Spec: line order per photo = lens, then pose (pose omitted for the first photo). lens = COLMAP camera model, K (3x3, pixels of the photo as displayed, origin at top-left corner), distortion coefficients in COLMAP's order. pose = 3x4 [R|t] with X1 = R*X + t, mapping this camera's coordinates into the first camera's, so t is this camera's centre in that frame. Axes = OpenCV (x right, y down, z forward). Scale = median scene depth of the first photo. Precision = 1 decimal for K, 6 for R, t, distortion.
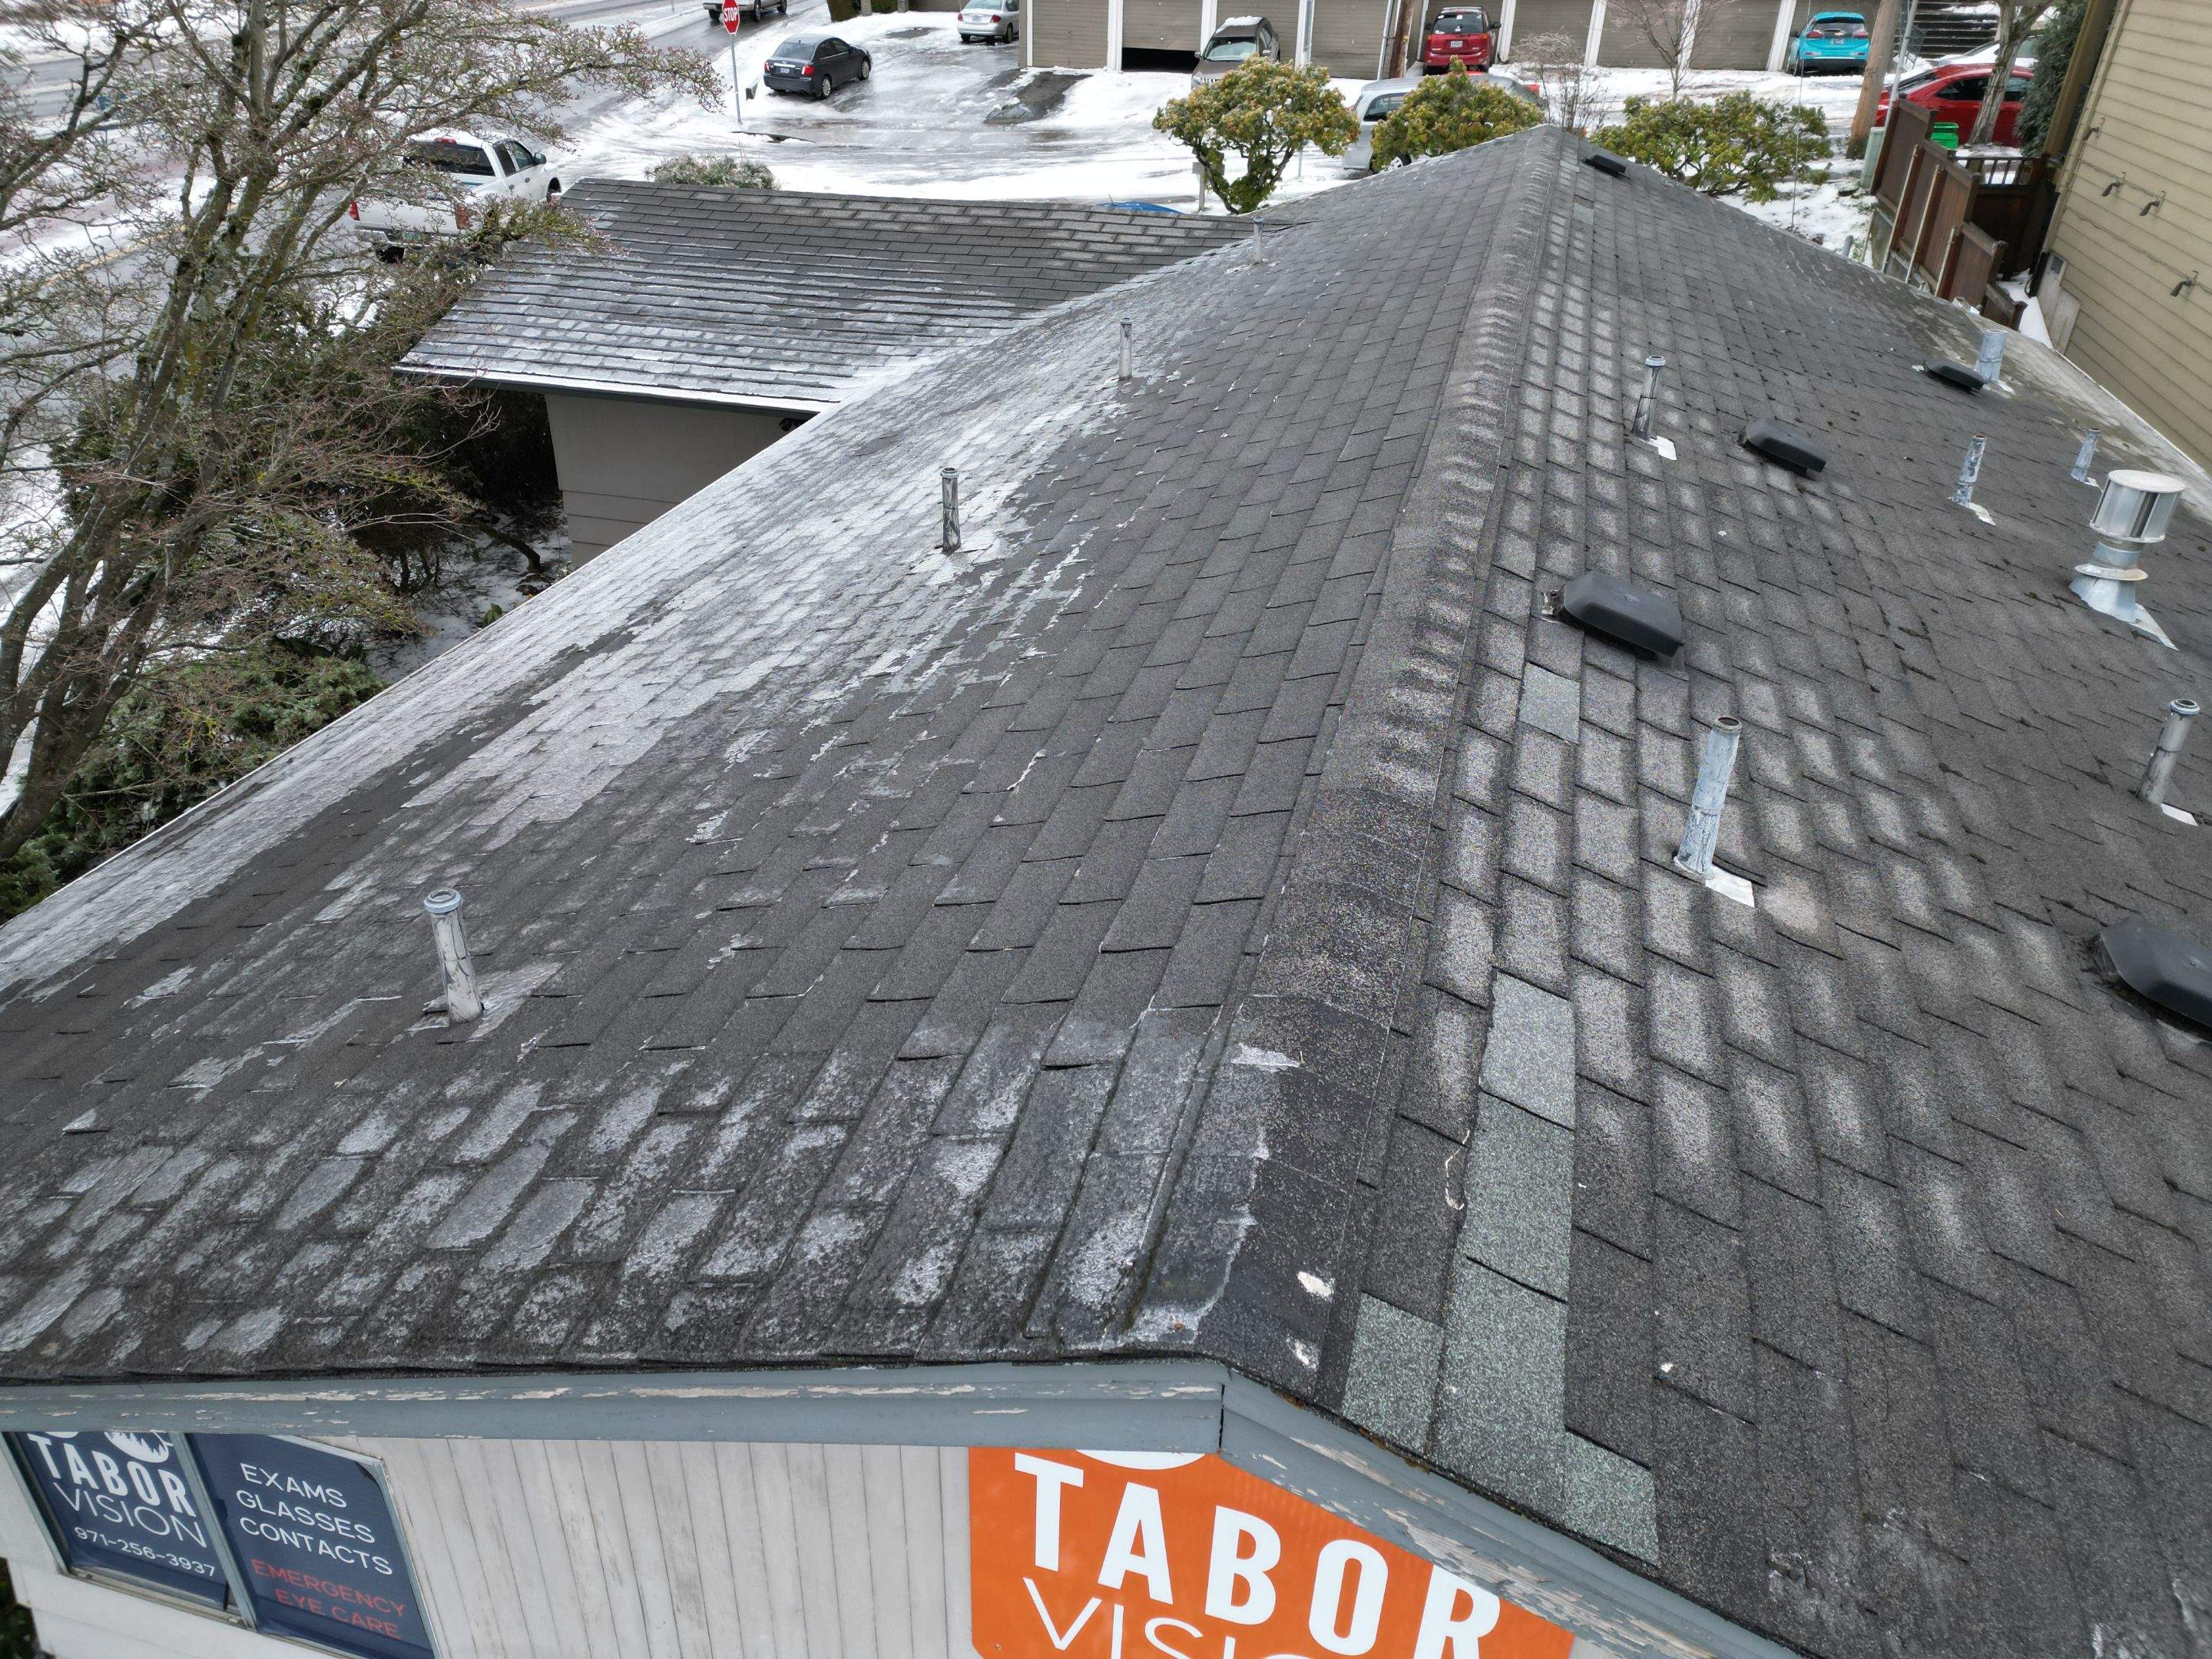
lens RADIAL K [[1546.3, 0, 1101.9], [0, 1546.3, 826.4], [0, 0, 1]] dist [0.004572, -0.001255]
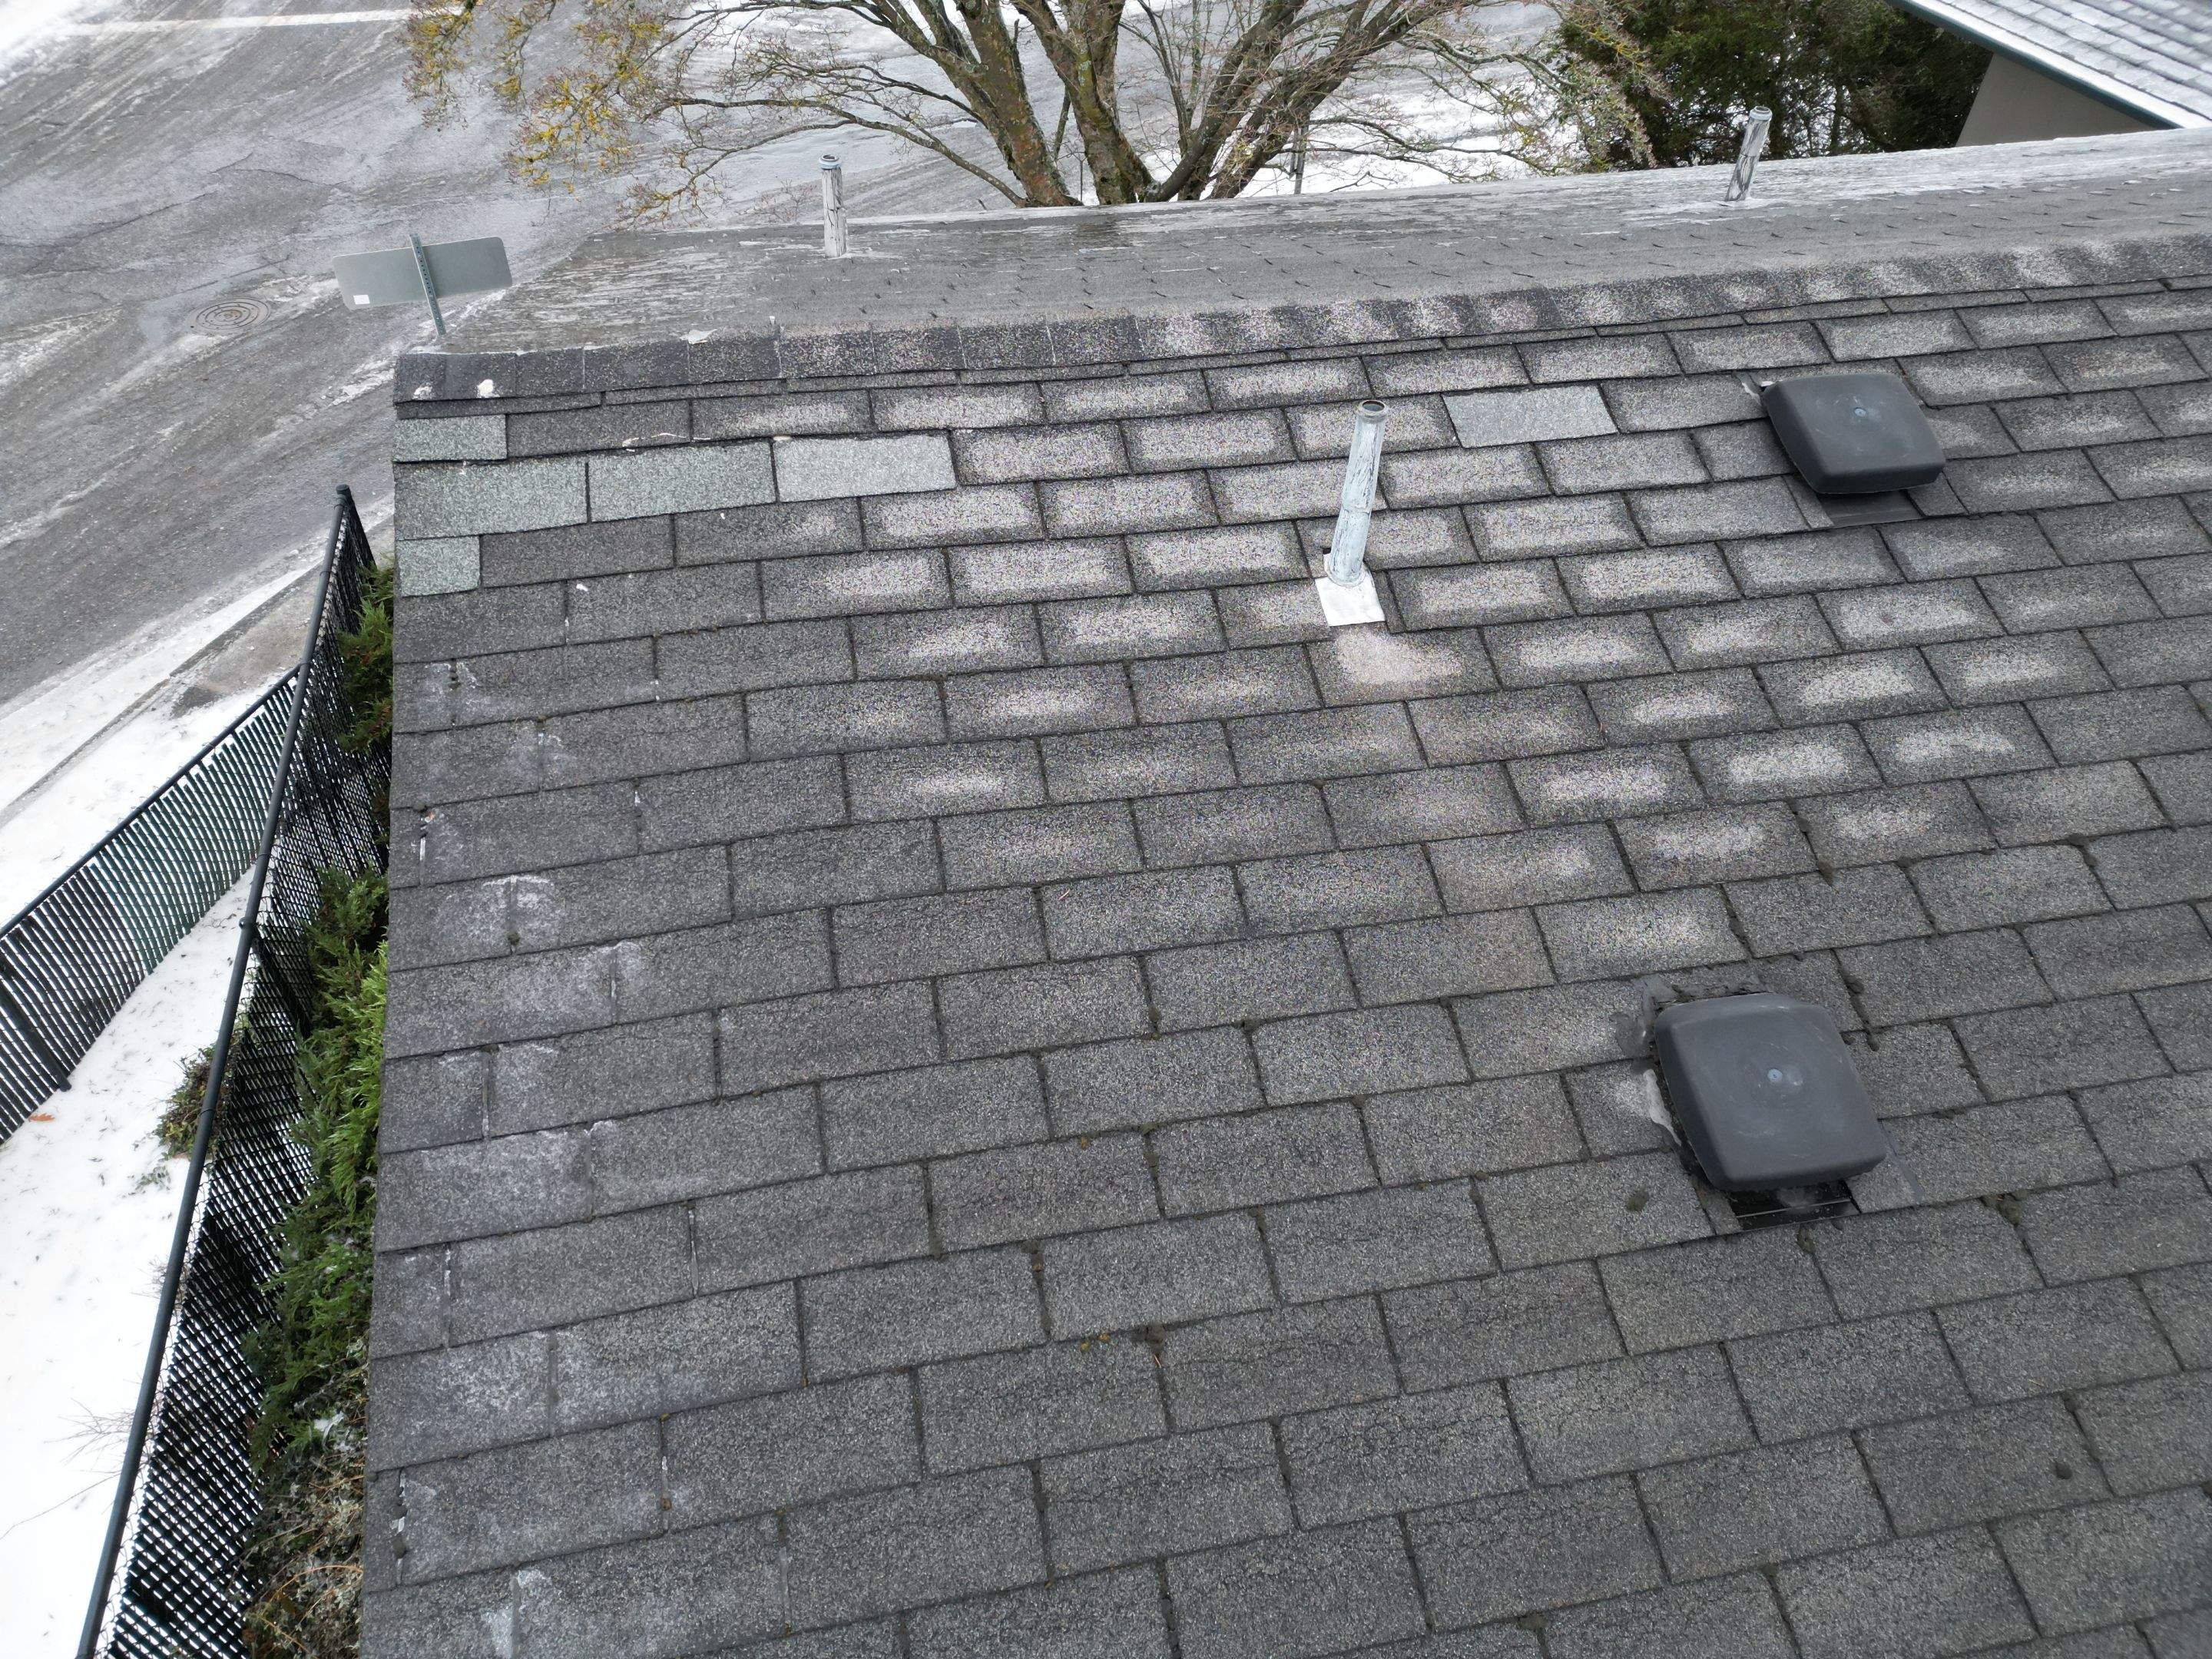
lens RADIAL K [[1546.3, 0, 1105.8], [0, 1546.3, 832.9], [0, 0, 1]] dist [0.004572, -0.001255]
pose [[0.444636, 0.595167, -0.669384, 1.141537], [-0.452384, 0.794219, 0.405667, -0.175132], [0.773077, 0.122445, 0.622382, 0.367767]]
